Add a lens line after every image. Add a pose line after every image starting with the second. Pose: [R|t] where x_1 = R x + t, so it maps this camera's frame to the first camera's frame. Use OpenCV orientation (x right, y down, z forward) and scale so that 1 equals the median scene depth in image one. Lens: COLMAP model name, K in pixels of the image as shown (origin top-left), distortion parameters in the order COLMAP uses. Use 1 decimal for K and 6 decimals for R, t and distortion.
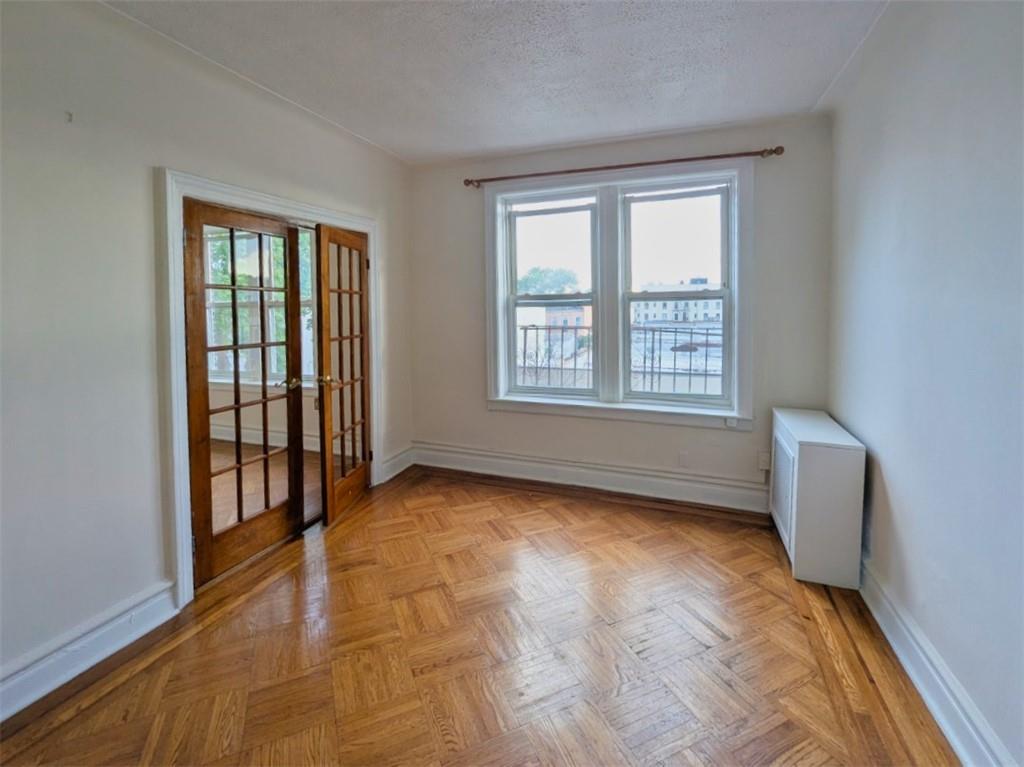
lens RADIAL K [[460.3, 0, 481.6], [0, 460.3, 356.8], [0, 0, 1]] dist [-0.000368, 0.000292]
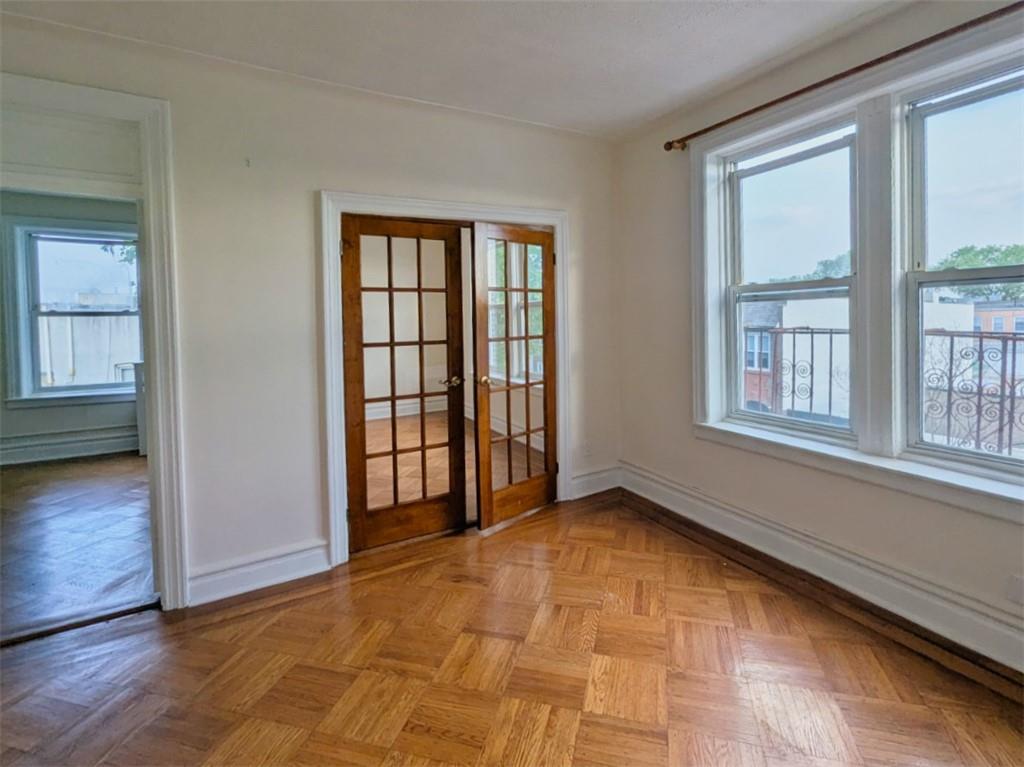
lens RADIAL K [[470.7, 0, 513.5], [0, 470.7, 355.3], [0, 0, 1]] dist [0.001393, 0.000468]
pose [[0.792238, 0.045737, -0.608495, 0.295471], [-0.050423, 0.998684, 0.009416, -0.015441], [0.608125, 0.023223, 0.793502, 0.228748]]
